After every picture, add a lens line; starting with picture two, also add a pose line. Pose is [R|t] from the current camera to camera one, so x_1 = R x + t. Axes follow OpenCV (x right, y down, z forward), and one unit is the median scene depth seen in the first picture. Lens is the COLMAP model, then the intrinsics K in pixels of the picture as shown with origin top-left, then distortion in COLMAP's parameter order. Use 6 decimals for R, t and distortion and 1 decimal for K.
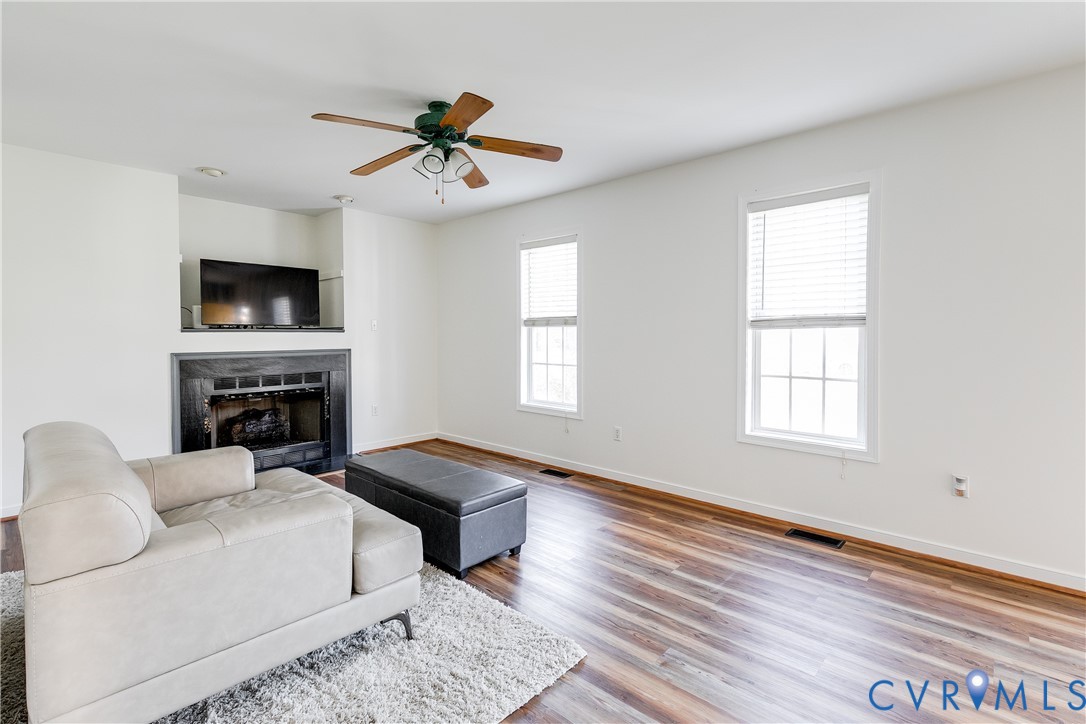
lens RADIAL K [[502.3, 0, 548.5], [0, 502.3, 340.0], [0, 0, 1]] dist [0.005691, -0.002024]
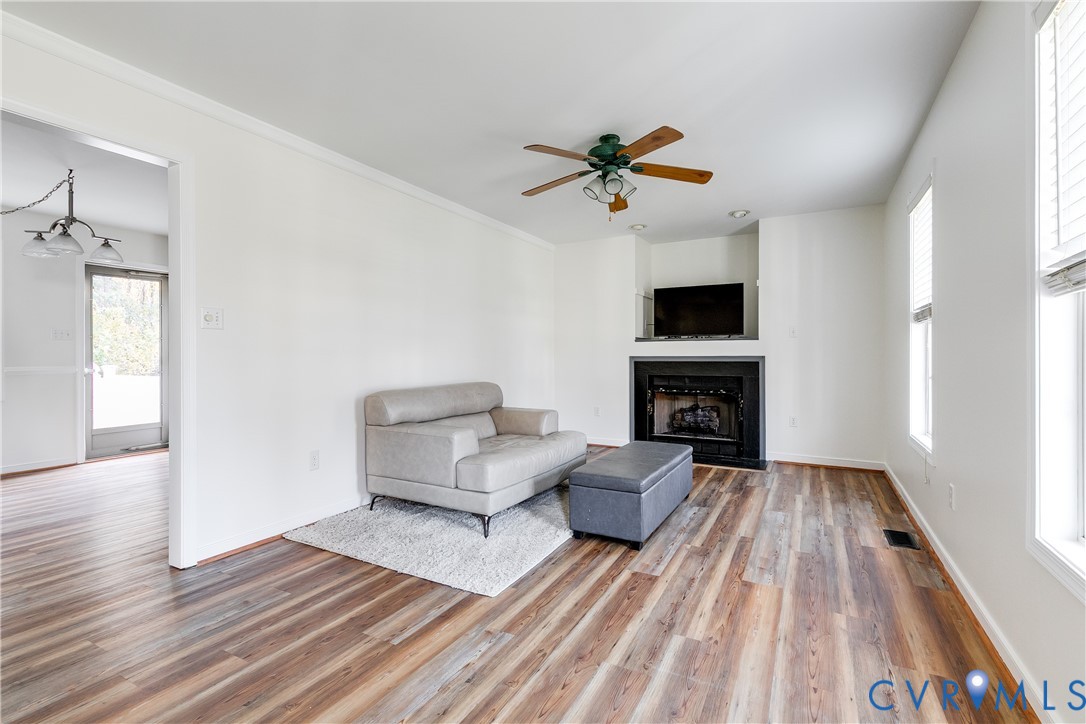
lens RADIAL K [[502.3, 0, 541.7], [0, 502.3, 357.5], [0, 0, 1]] dist [0.005691, -0.002024]
pose [[0.234119, 0.004935, -0.972195, 0.607034], [-0.011041, 0.999936, 0.002418, 0.028210], [0.972145, 0.010168, 0.234159, 0.403814]]
